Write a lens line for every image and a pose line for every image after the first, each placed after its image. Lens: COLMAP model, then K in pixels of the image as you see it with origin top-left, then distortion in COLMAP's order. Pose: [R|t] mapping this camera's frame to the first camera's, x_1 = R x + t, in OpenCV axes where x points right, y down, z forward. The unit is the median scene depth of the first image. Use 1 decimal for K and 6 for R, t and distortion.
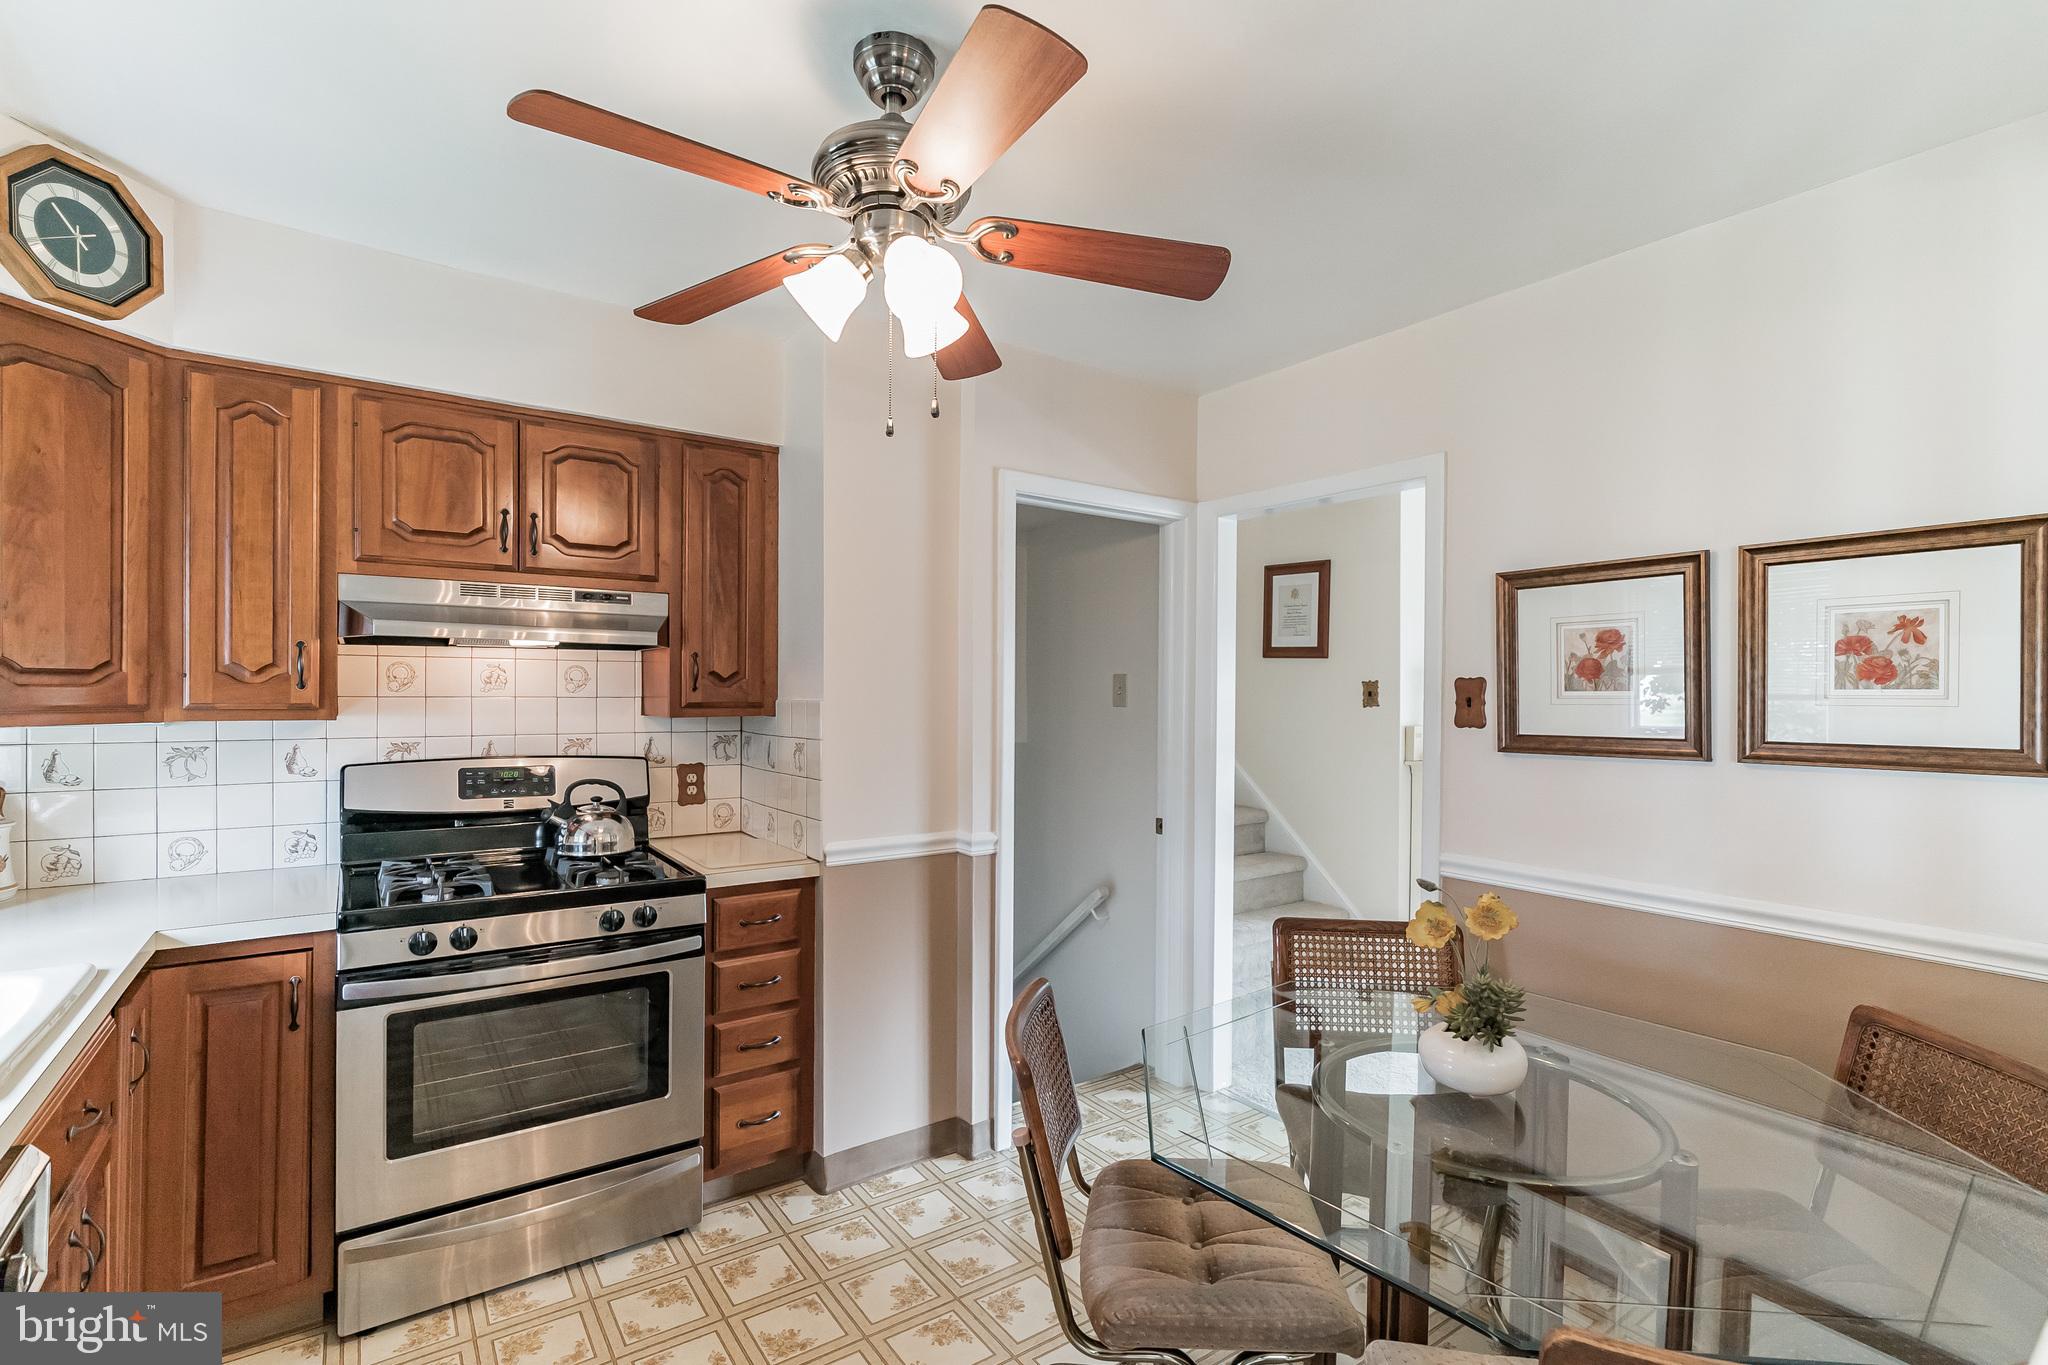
lens RADIAL K [[922.5, 0, 987.6], [0, 922.5, 698.1], [0, 0, 1]] dist [-0.005387, -0.000345]
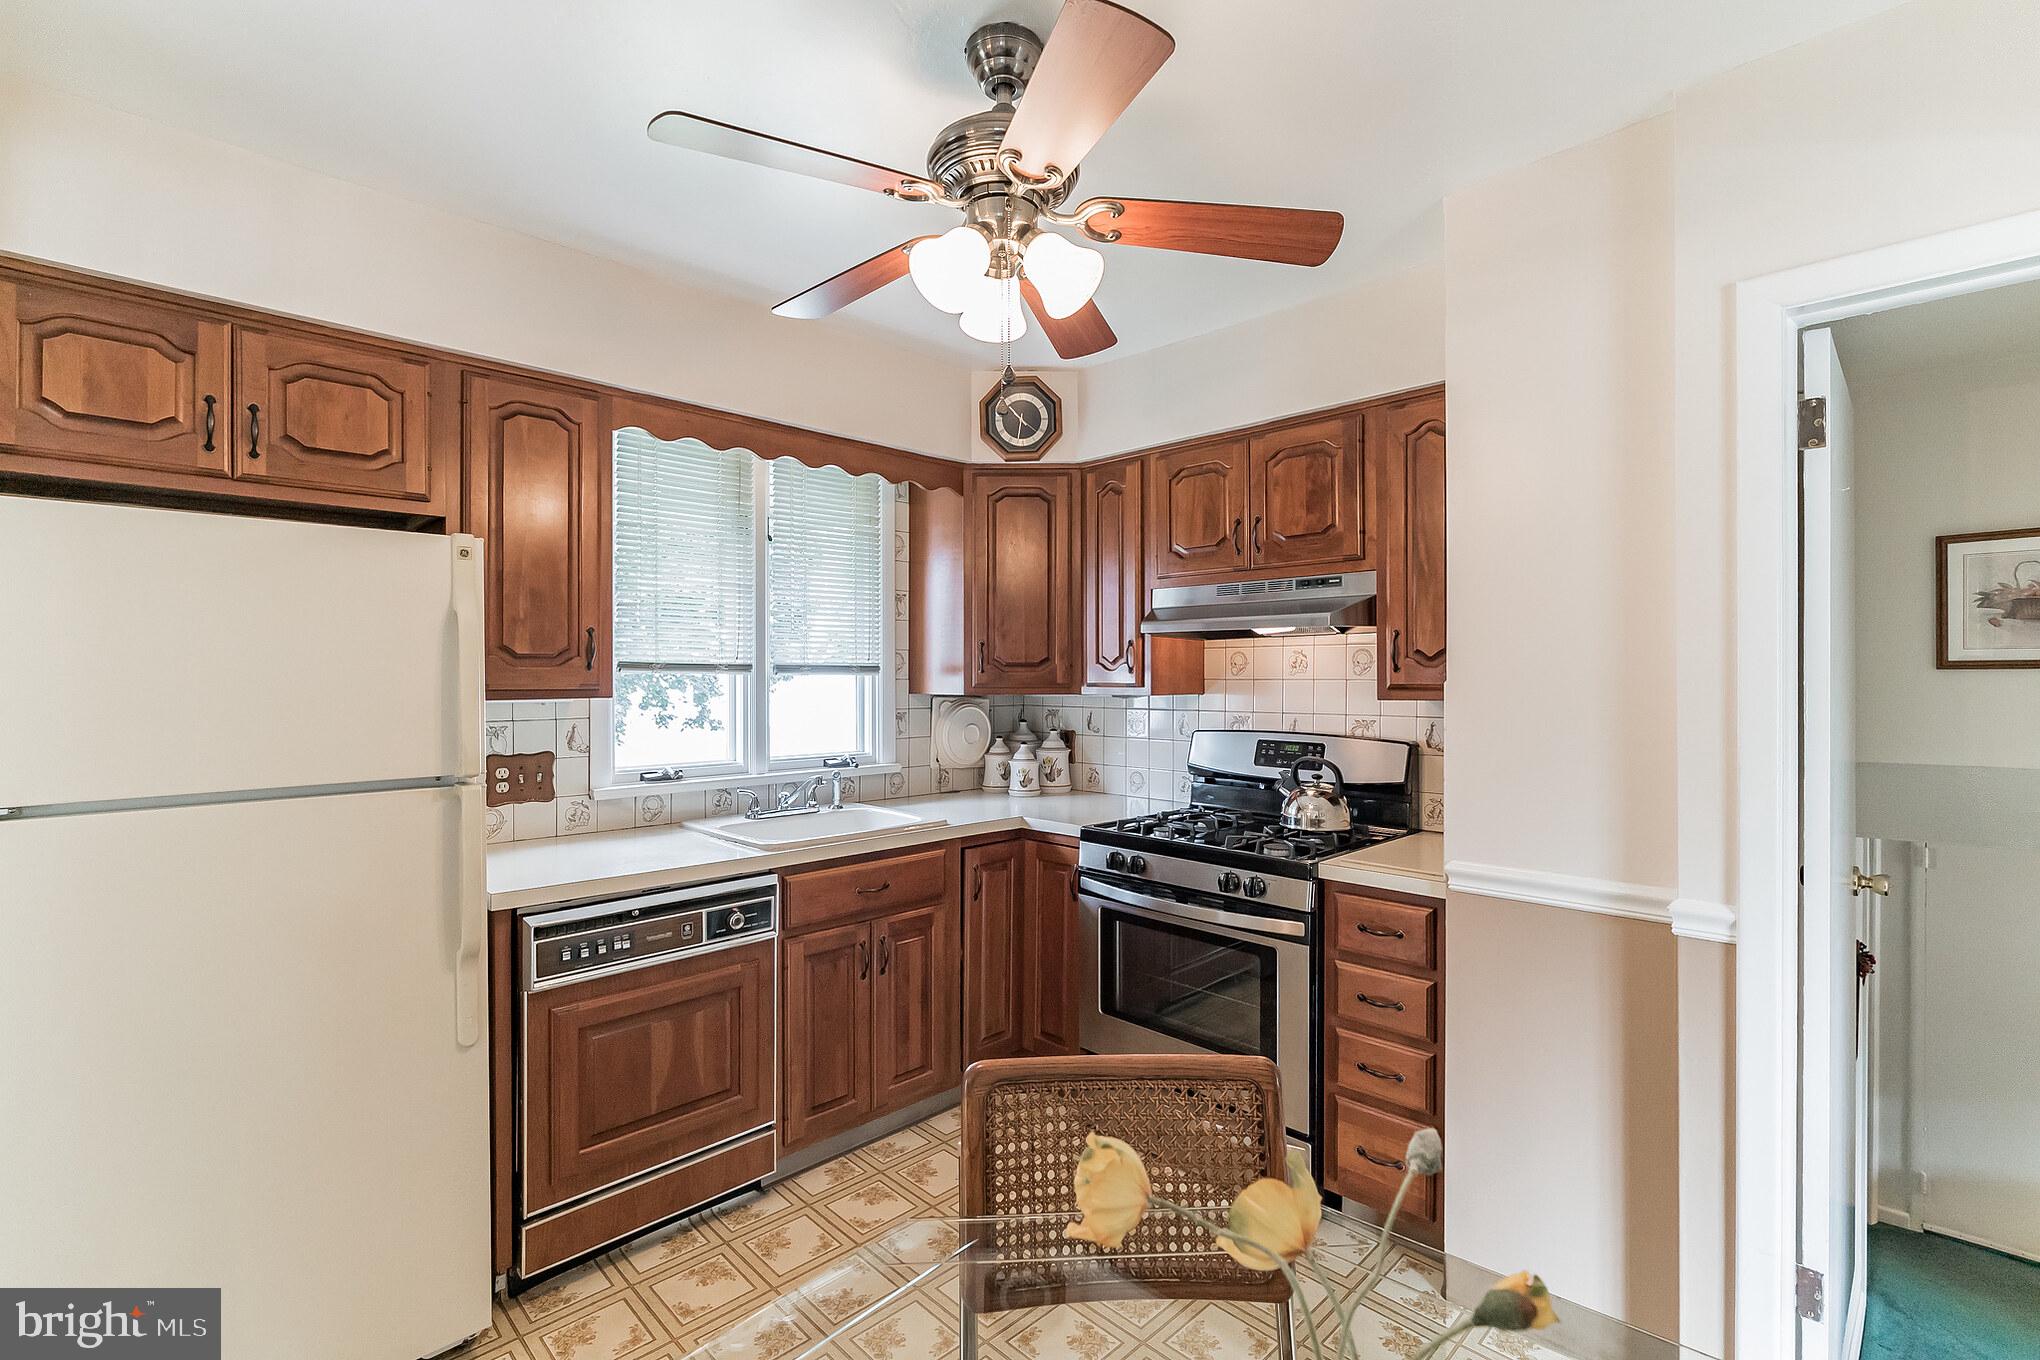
lens RADIAL K [[926.4, 0, 1033.2], [0, 926.4, 677.8], [0, 0, 1]] dist [-0.007620, 0.002424]
pose [[0.179717, -0.007148, -0.983692, 0.608185], [-0.005257, 0.999952, -0.008227, 0.008911], [0.983704, 0.006650, 0.179671, 0.551806]]
